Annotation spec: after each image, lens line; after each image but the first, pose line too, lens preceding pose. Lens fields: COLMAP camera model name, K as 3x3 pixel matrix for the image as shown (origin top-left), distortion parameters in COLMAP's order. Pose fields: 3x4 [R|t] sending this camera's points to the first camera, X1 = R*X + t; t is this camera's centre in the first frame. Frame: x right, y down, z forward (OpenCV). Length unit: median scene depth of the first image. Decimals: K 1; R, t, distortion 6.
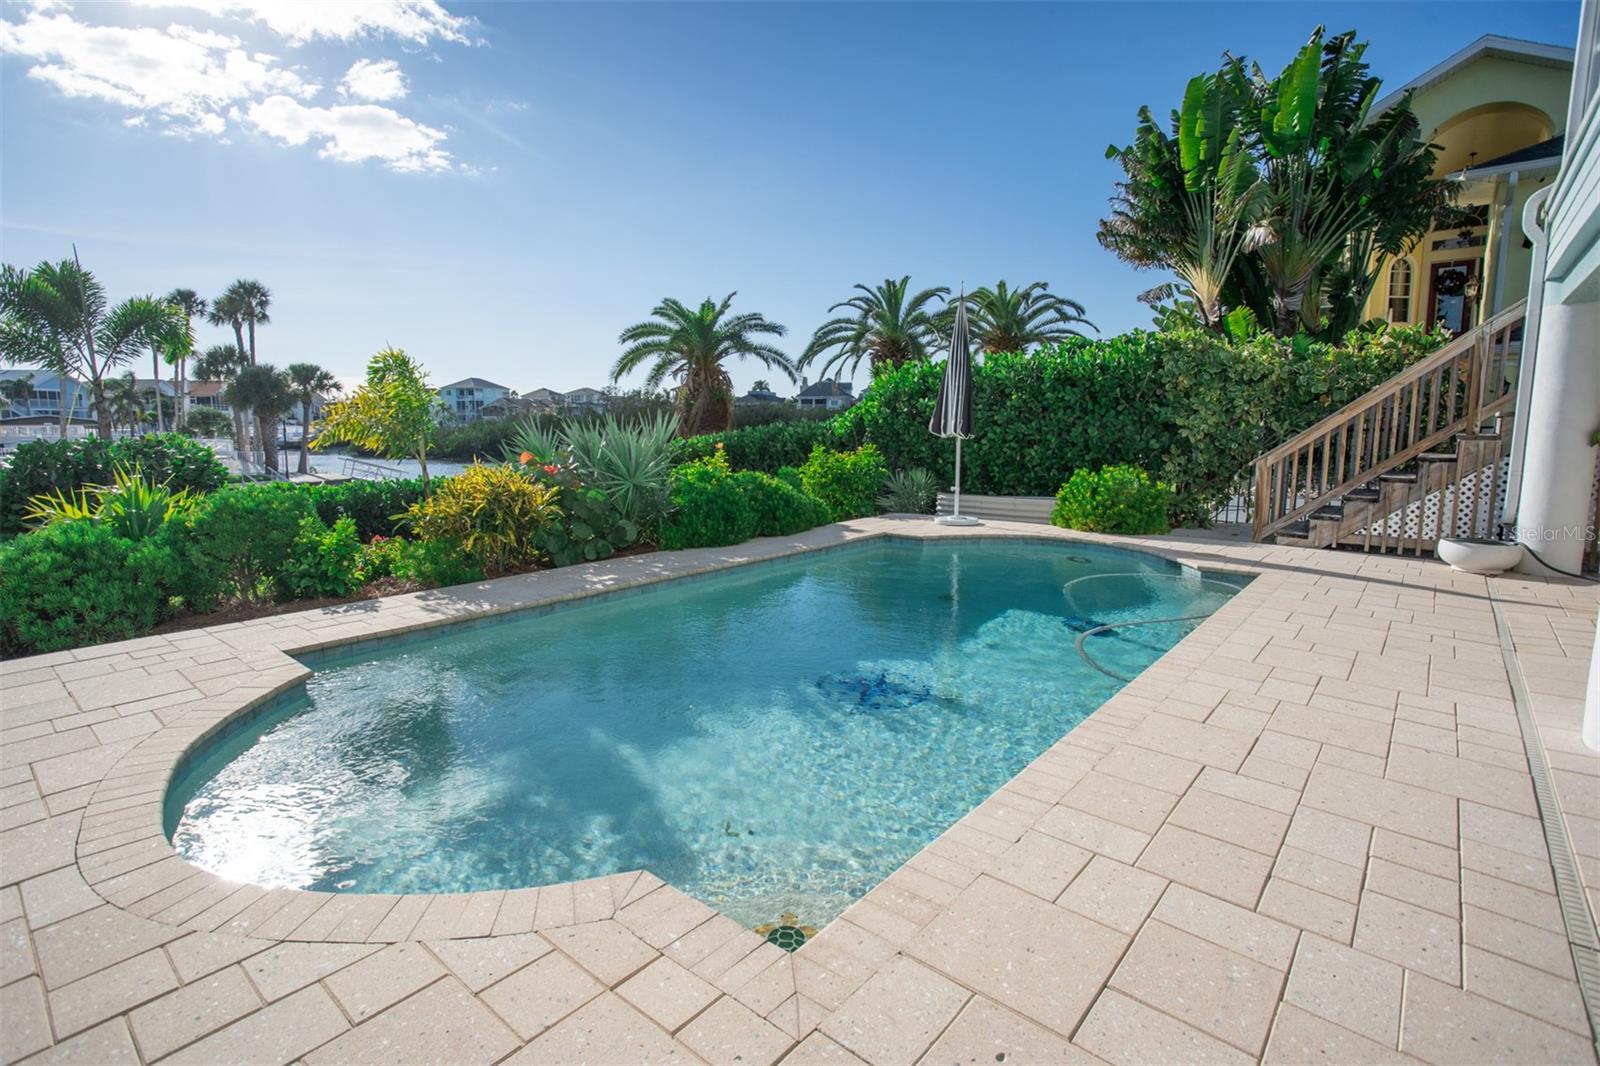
lens RADIAL K [[786.4, 0, 801.1], [0, 786.4, 524.2], [0, 0, 1]] dist [-0.073135, 0.030589]
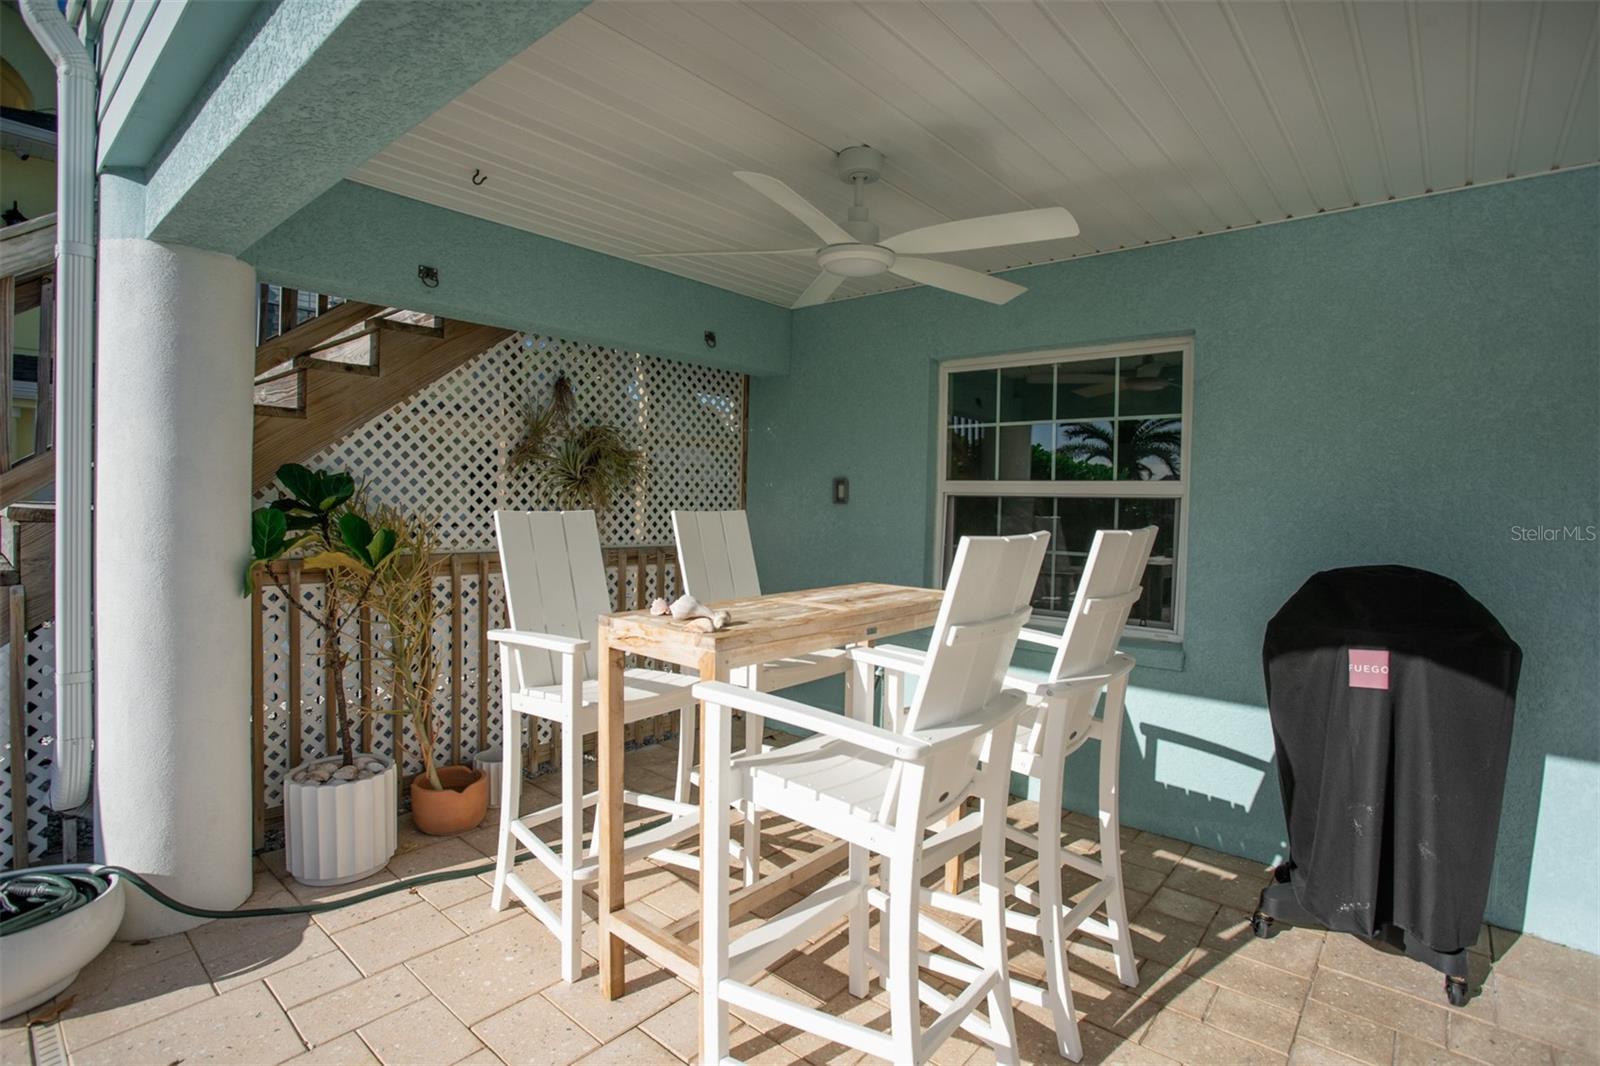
lens RADIAL K [[786.4, 0, 801.1], [0, 786.4, 524.2], [0, 0, 1]] dist [-0.073135, 0.030589]
pose [[0.008628, -0.018751, 0.999787, 0.435677], [0.108593, 0.993929, 0.017704, -0.082040], [-0.994049, 0.108417, 0.010612, 0.474569]]
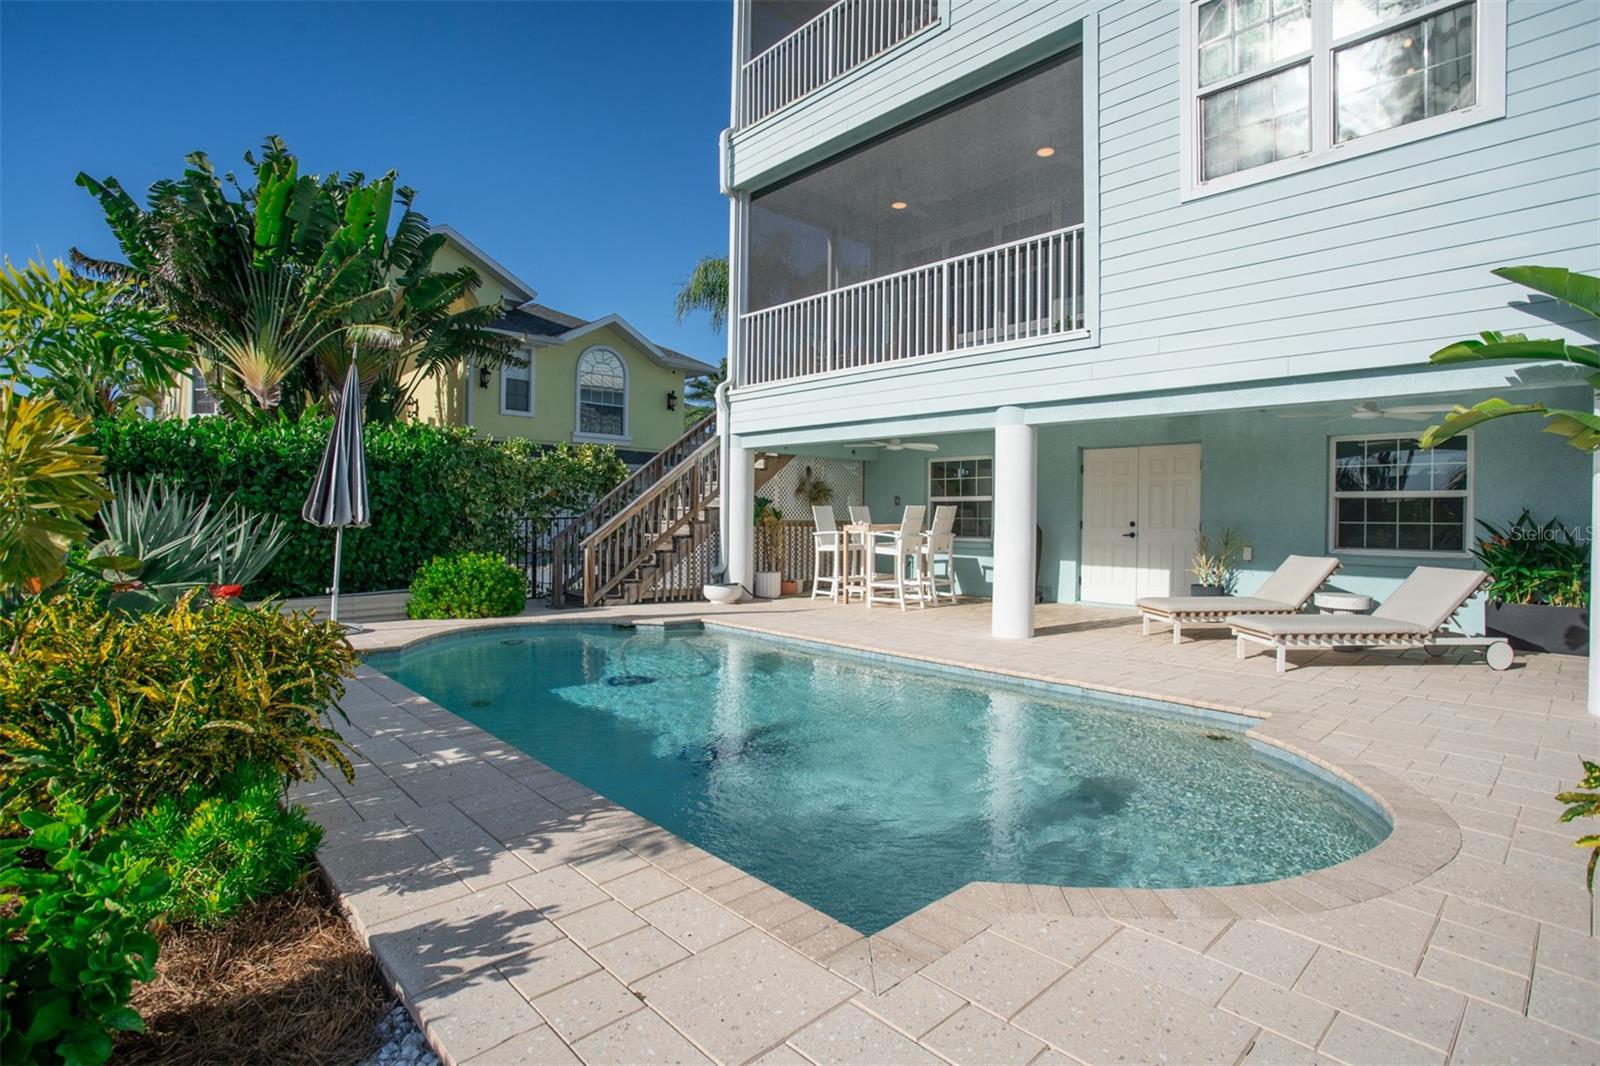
lens RADIAL K [[786.4, 0, 801.1], [0, 786.4, 524.2], [0, 0, 1]] dist [-0.073135, 0.030589]
pose [[0.107814, -0.000212, 0.994171, -0.590836], [0.118664, 0.992854, -0.012657, -0.049804], [-0.987064, 0.119337, 0.107069, 0.476856]]
